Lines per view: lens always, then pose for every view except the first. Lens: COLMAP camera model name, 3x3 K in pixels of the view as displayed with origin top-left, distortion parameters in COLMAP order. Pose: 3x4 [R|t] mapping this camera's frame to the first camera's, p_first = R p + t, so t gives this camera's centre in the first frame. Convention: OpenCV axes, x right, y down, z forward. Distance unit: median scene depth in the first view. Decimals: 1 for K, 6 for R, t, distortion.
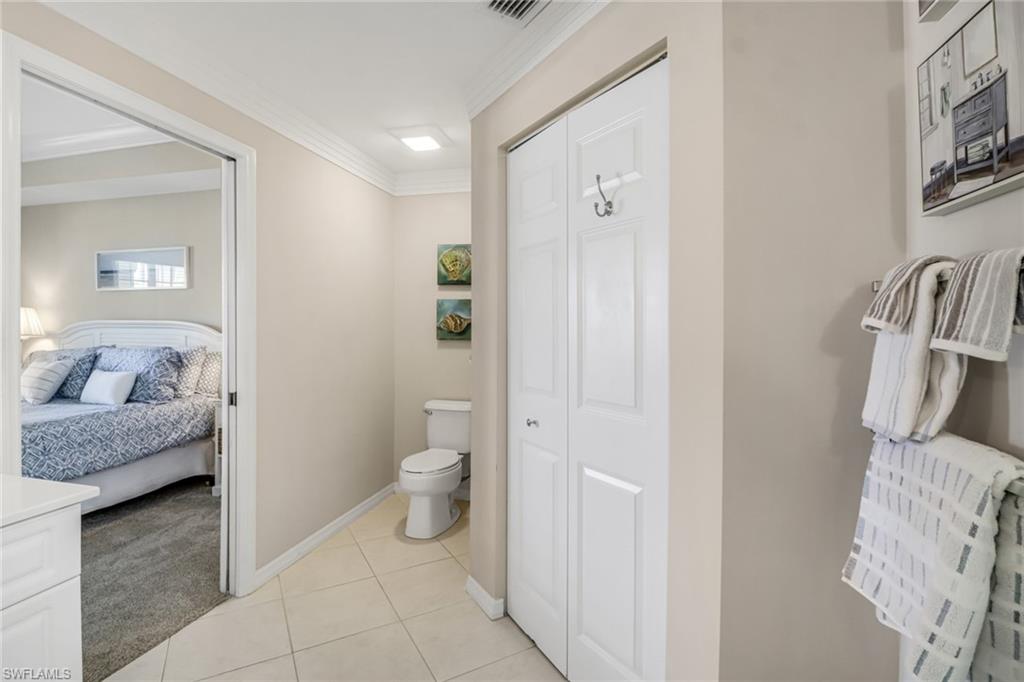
lens RADIAL K [[485.6, 0, 517.1], [0, 485.6, 317.3], [0, 0, 1]] dist [0.001162, -0.012654]
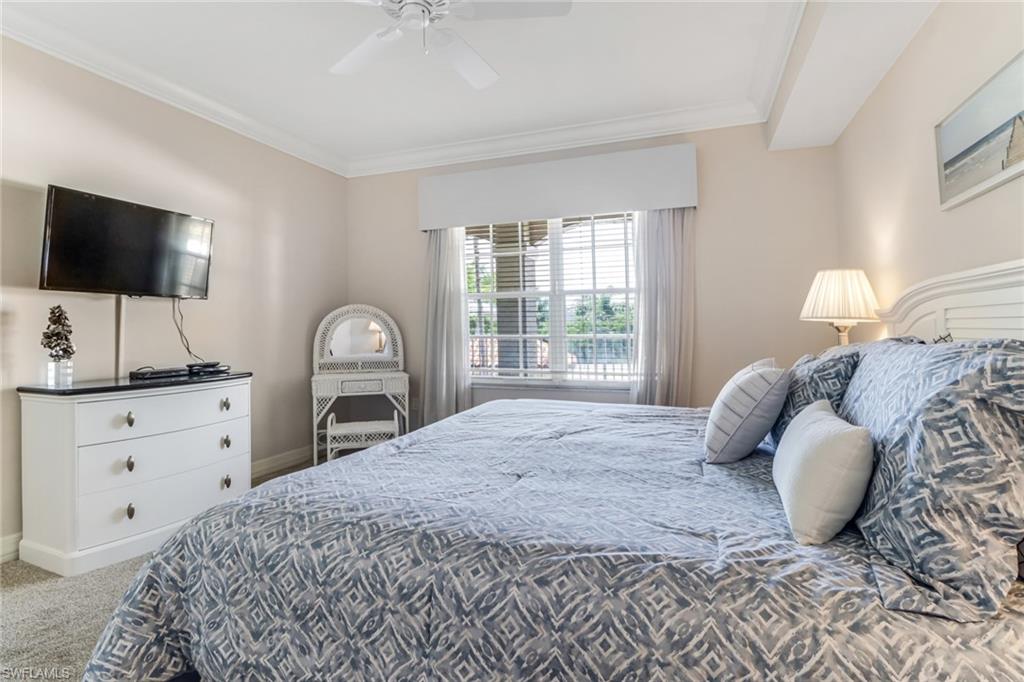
lens RADIAL K [[485.6, 0, 517.1], [0, 485.6, 317.3], [0, 0, 1]] dist [0.001162, -0.012654]
pose [[-0.128756, -0.014631, -0.991568, -0.500849], [0.034501, 0.999220, -0.019224, 0.050376], [0.991076, -0.036685, -0.128150, 0.843969]]
